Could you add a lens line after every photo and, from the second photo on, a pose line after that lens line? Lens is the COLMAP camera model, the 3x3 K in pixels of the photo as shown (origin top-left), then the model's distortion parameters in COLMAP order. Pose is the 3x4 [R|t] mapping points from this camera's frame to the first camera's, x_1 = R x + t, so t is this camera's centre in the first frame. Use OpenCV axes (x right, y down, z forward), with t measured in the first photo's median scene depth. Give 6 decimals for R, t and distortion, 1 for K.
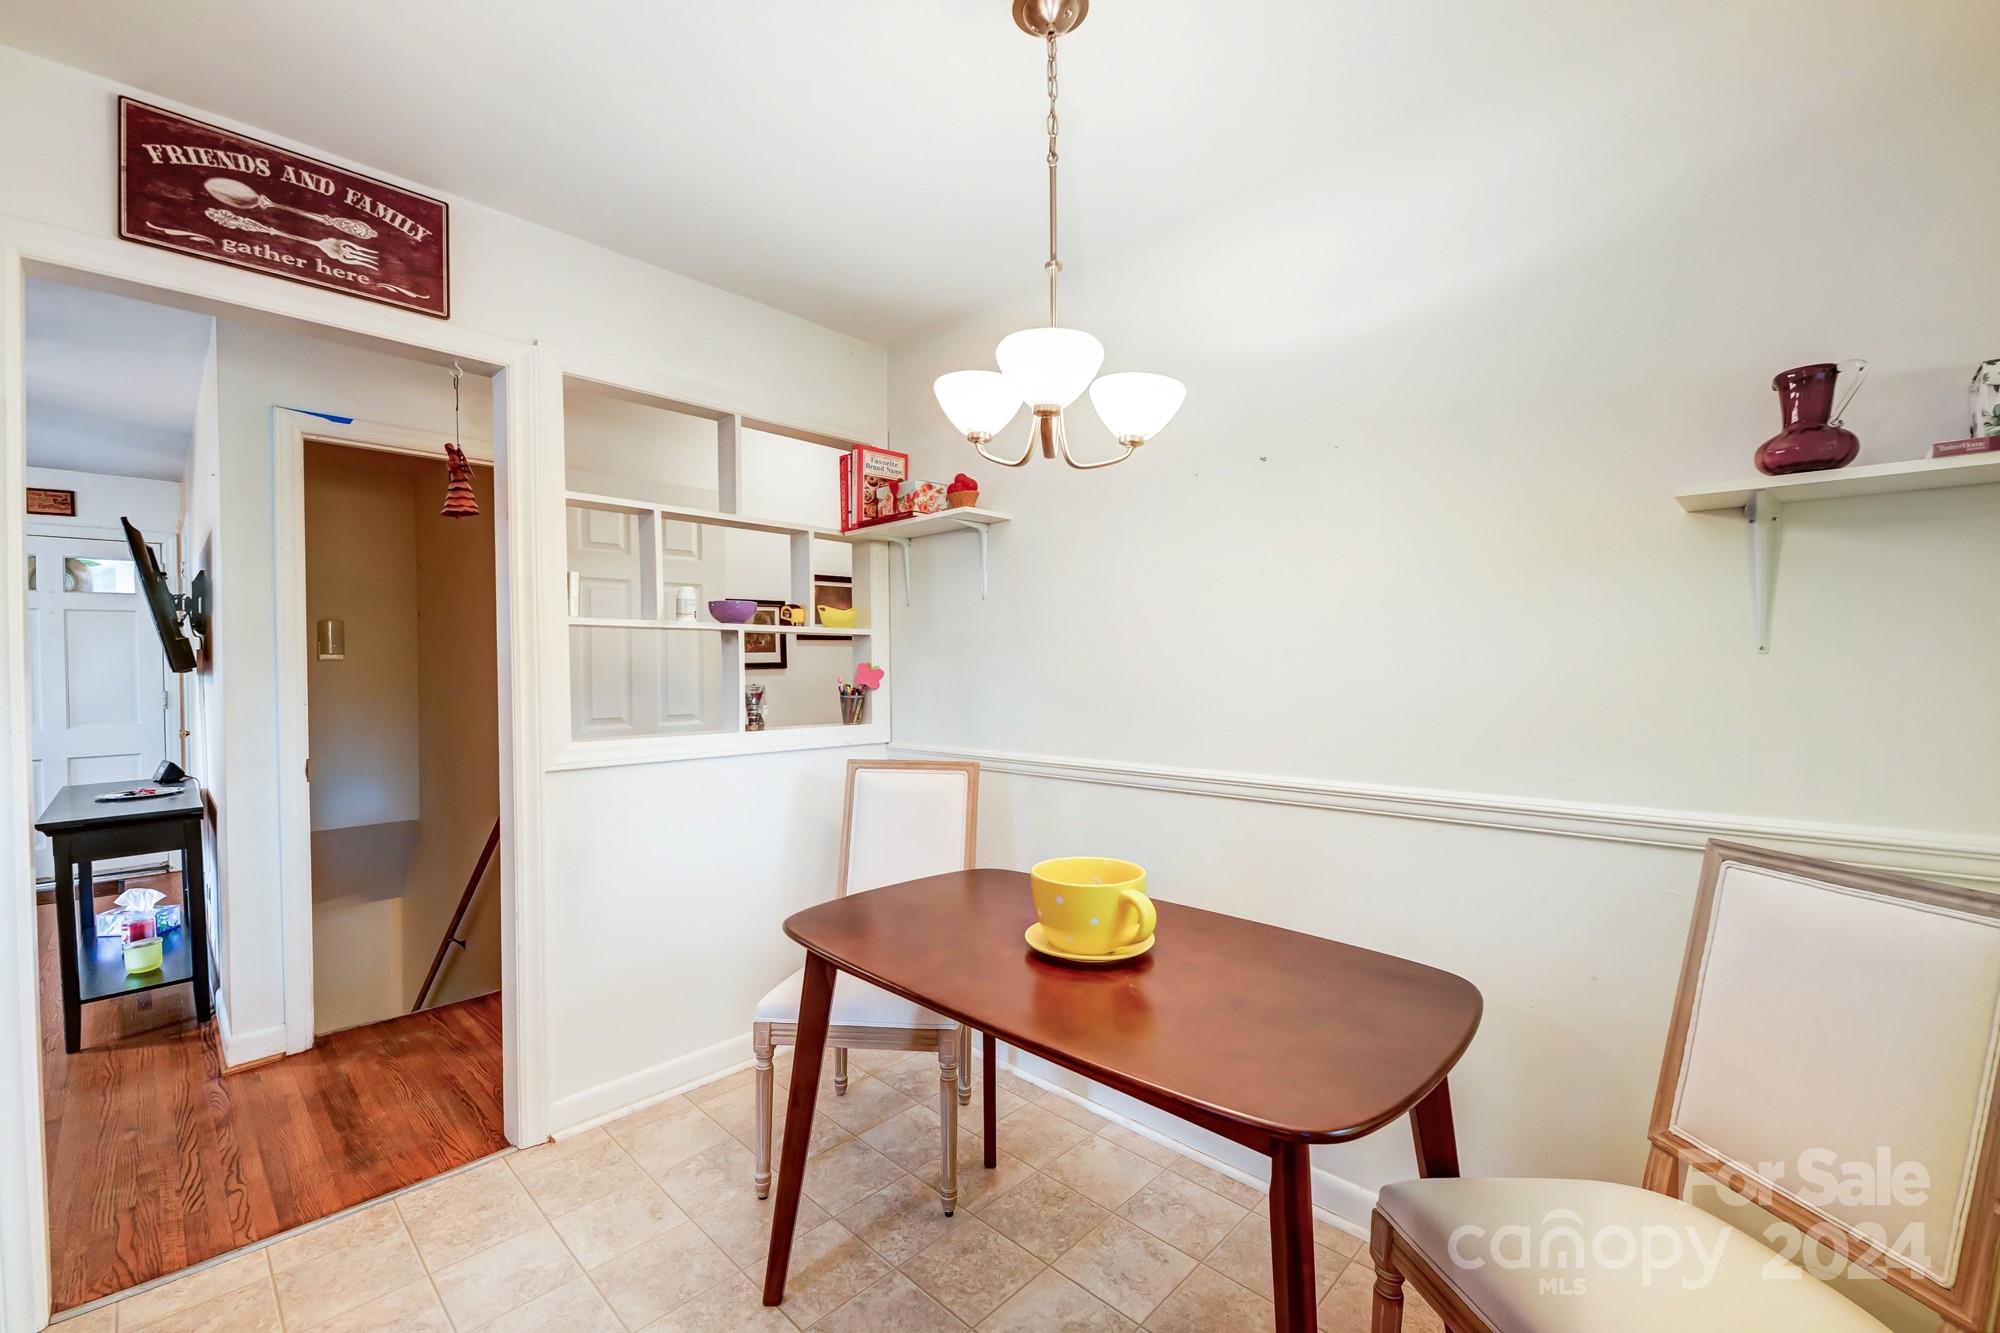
lens RADIAL K [[808.0, 0, 1002.9], [0, 808.0, 674.5], [0, 0, 1]] dist [0.013668, -0.009740]
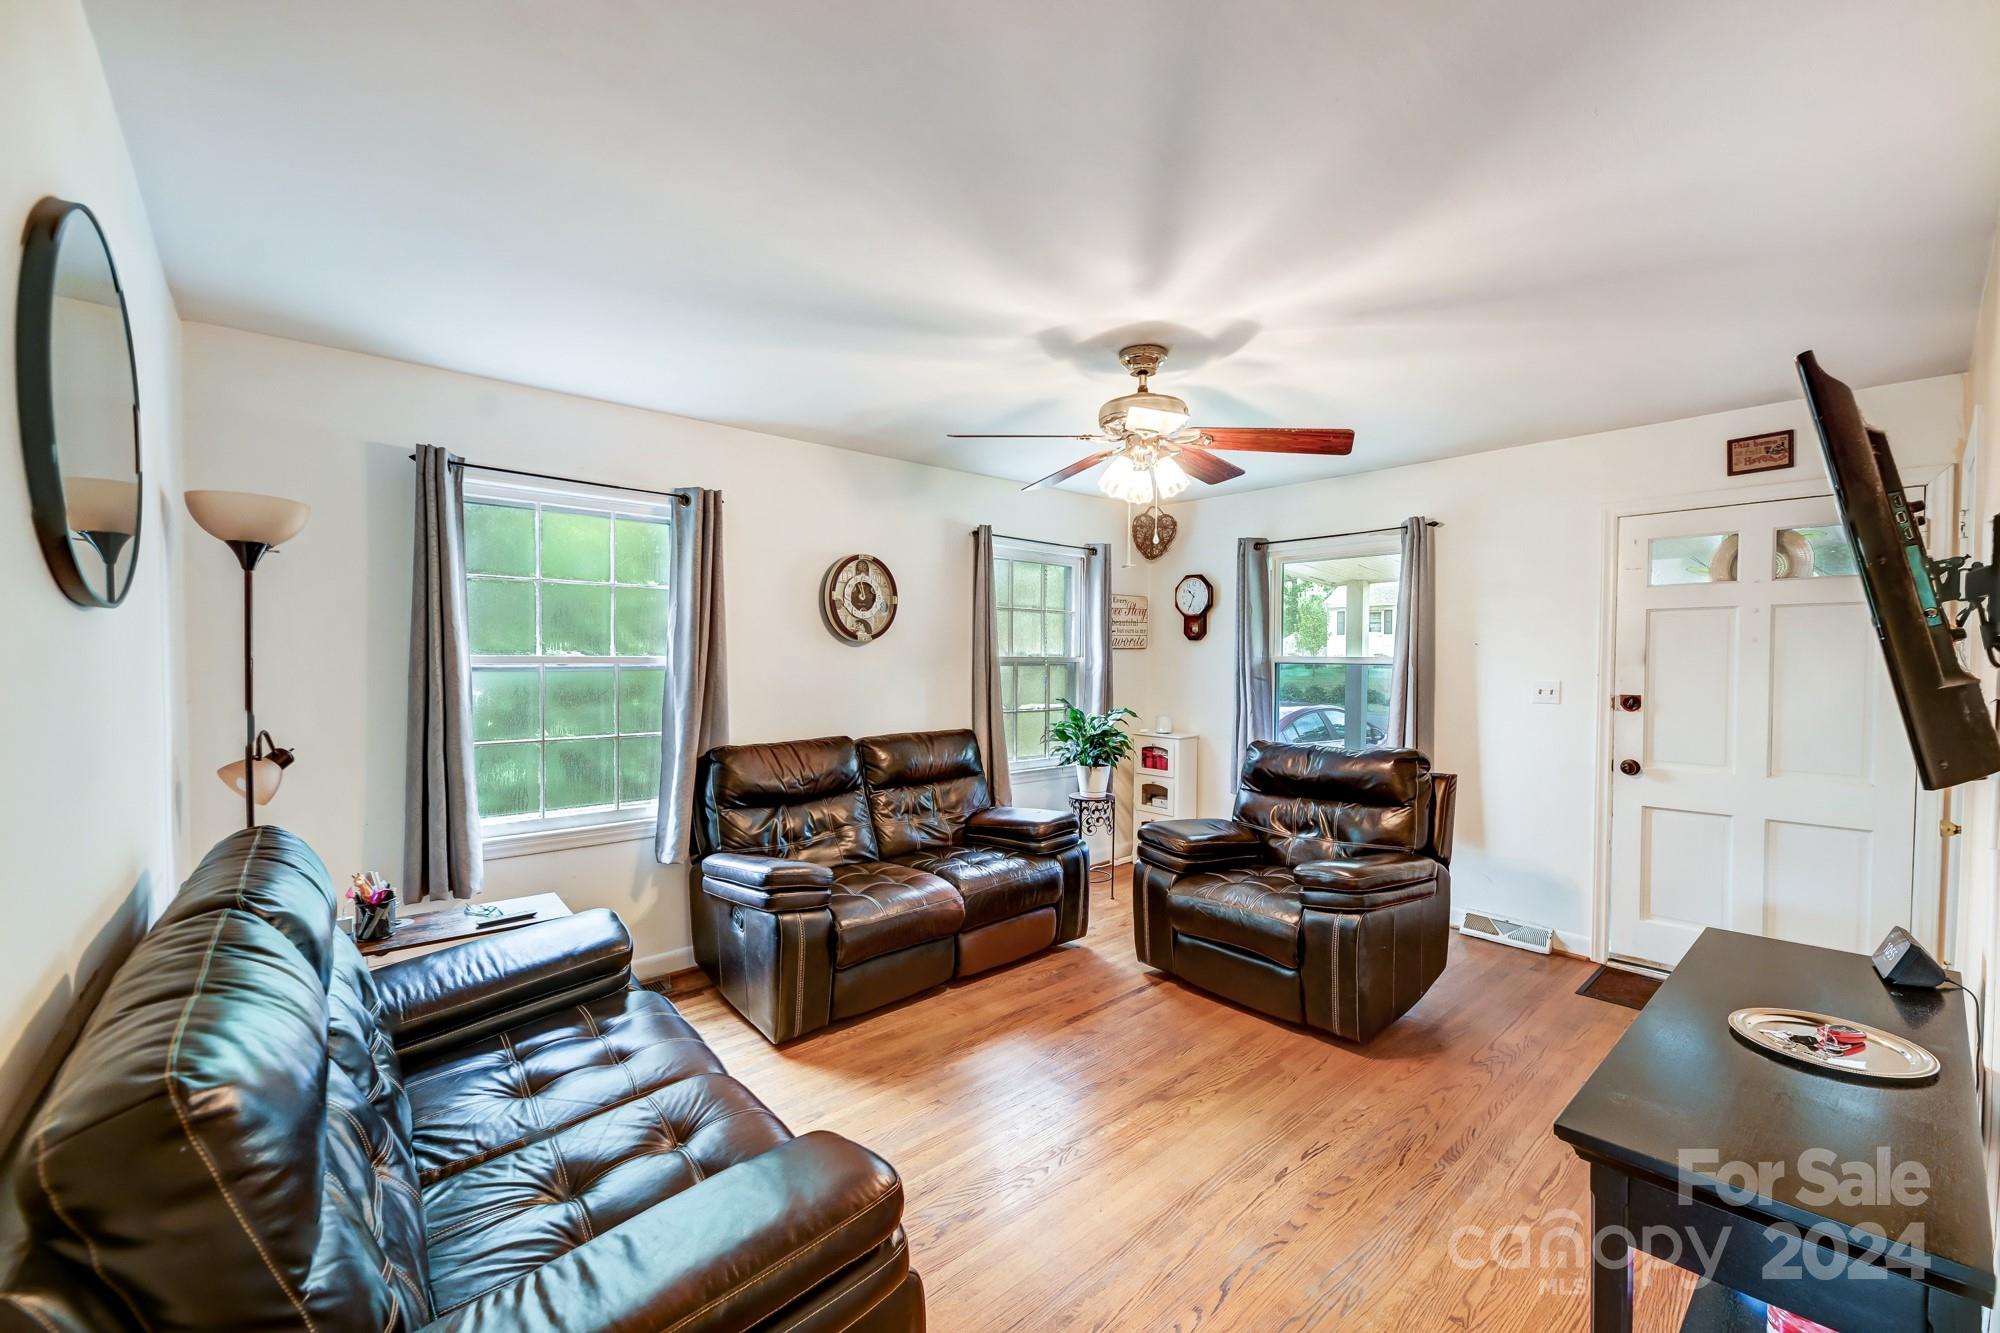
lens RADIAL K [[801.8, 0, 1004.3], [0, 801.8, 672.0], [0, 0, 1]] dist [0.015844, -0.010408]
pose [[-0.086977, 0.031434, -0.995714, -0.918919], [-0.019335, 0.999261, 0.033235, -0.074463], [0.996023, 0.022143, -0.086305, 0.901541]]
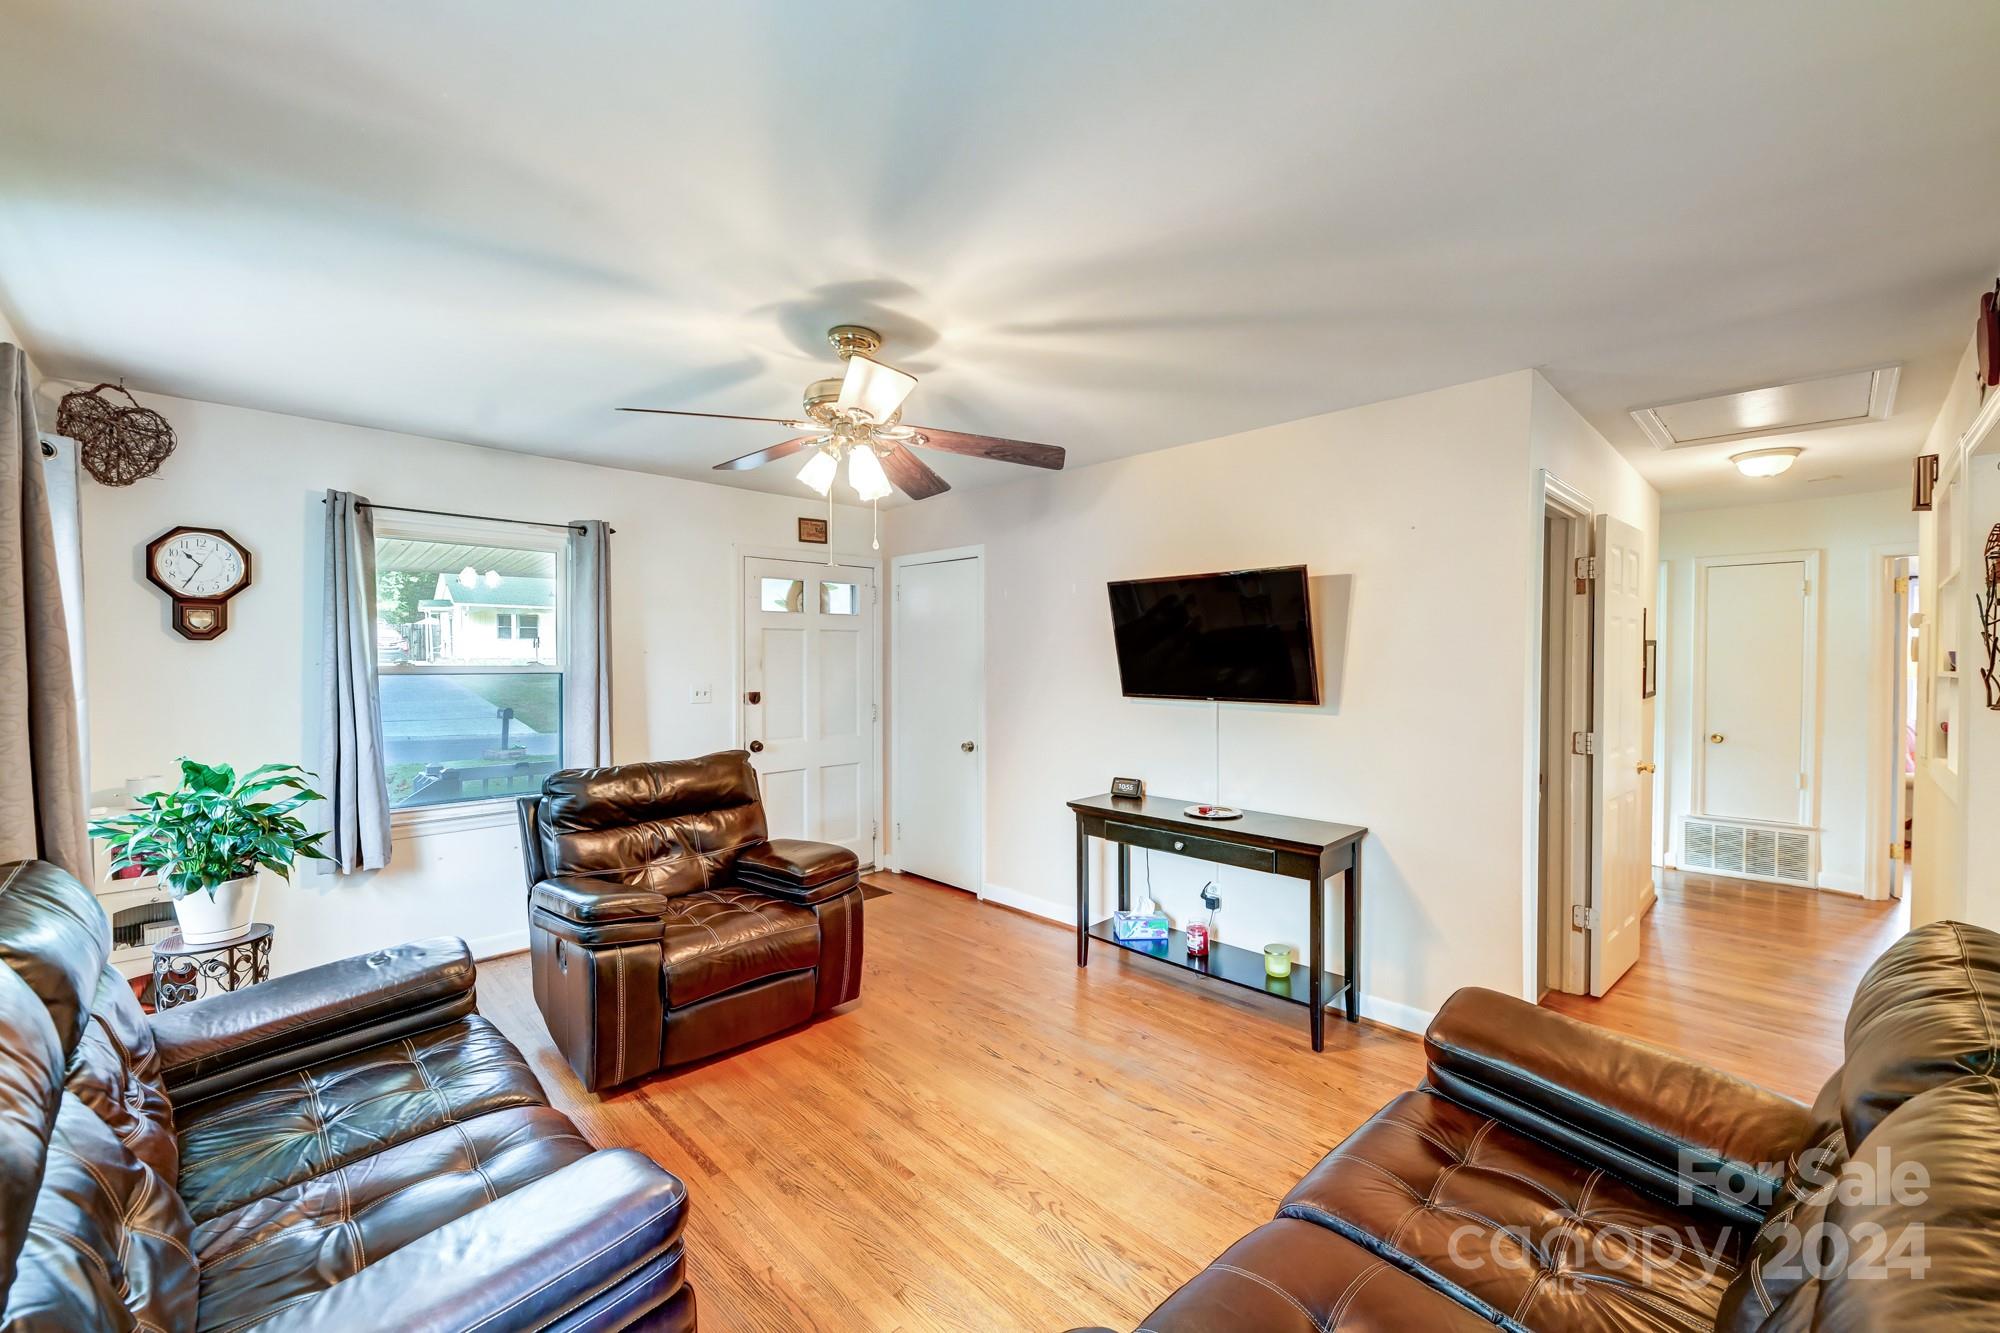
lens RADIAL K [[806.5, 0, 994.3], [0, 806.5, 673.6], [0, 0, 1]] dist [0.017294, -0.008736]
pose [[0.999385, 0.009753, -0.033671, -1.964338], [-0.009716, 0.999952, 0.001275, -0.056452], [0.033682, -0.000947, 0.999432, -0.152844]]
